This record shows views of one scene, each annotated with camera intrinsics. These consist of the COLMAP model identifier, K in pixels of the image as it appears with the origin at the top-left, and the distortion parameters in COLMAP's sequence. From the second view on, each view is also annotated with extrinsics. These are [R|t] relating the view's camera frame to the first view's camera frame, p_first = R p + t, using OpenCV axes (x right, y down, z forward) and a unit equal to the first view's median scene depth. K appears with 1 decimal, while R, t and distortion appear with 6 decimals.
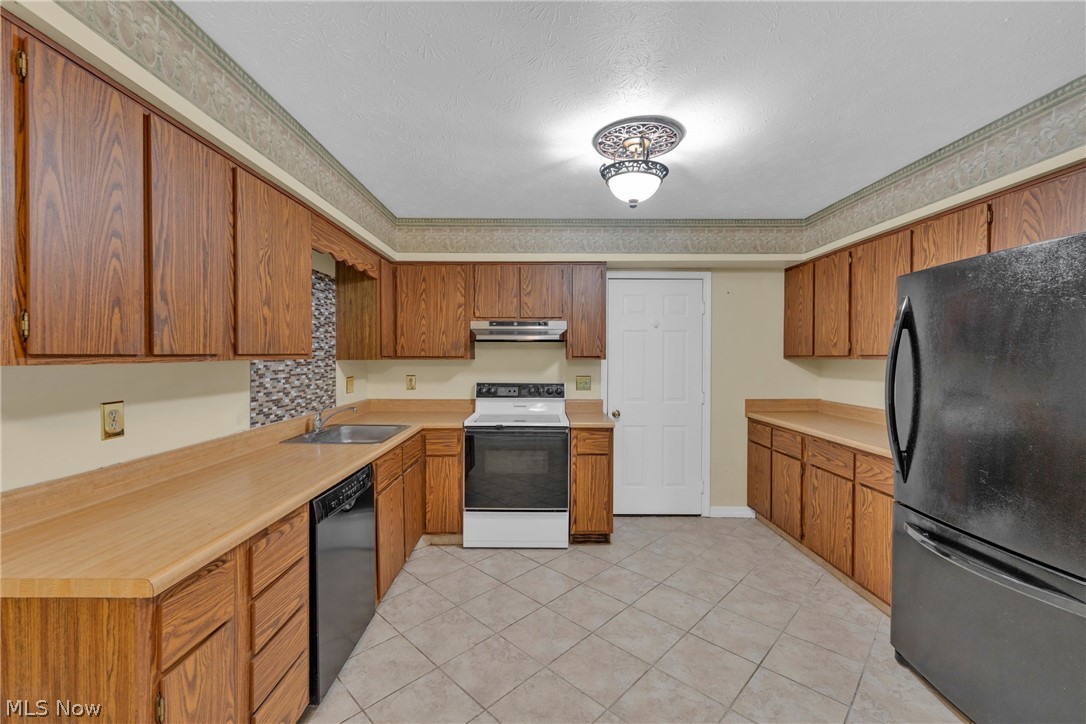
lens RADIAL K [[445.6, 0, 535.4], [0, 445.6, 359.4], [0, 0, 1]] dist [-0.000265, -0.000397]
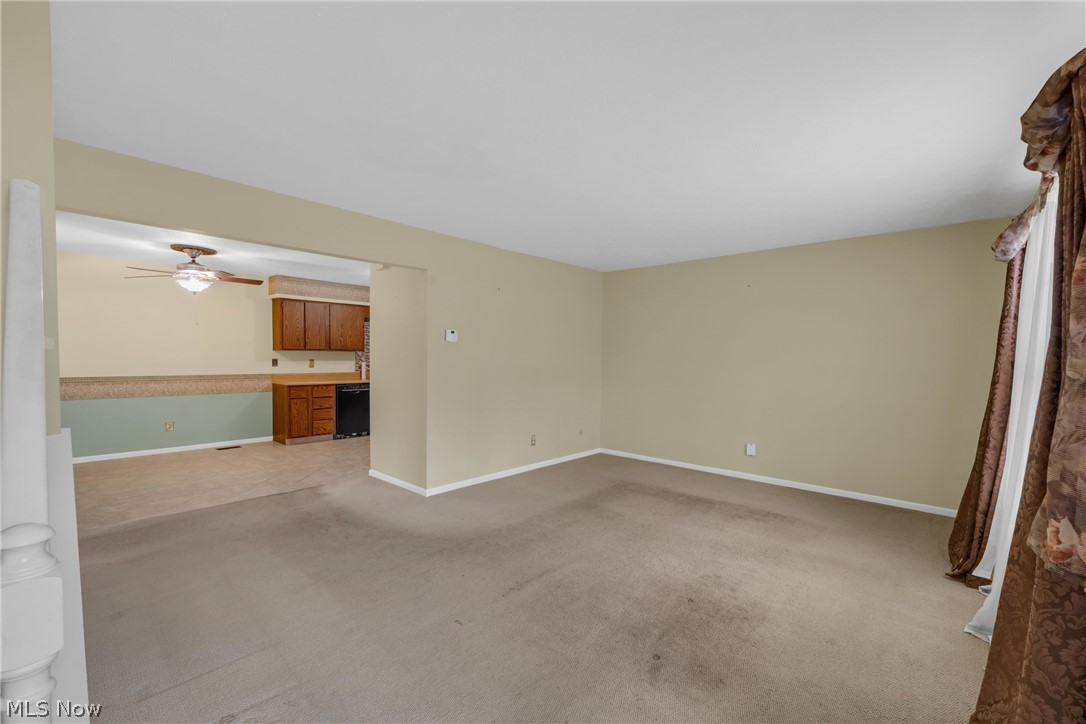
lens RADIAL K [[445.6, 0, 544.7], [0, 445.6, 369.0], [0, 0, 1]] dist [-0.000265, -0.000397]
pose [[0.755583, 0.024008, -0.654612, 2.159179], [-0.012764, 0.999678, 0.021931, 0.031986], [0.654928, -0.008216, 0.755646, -0.509734]]
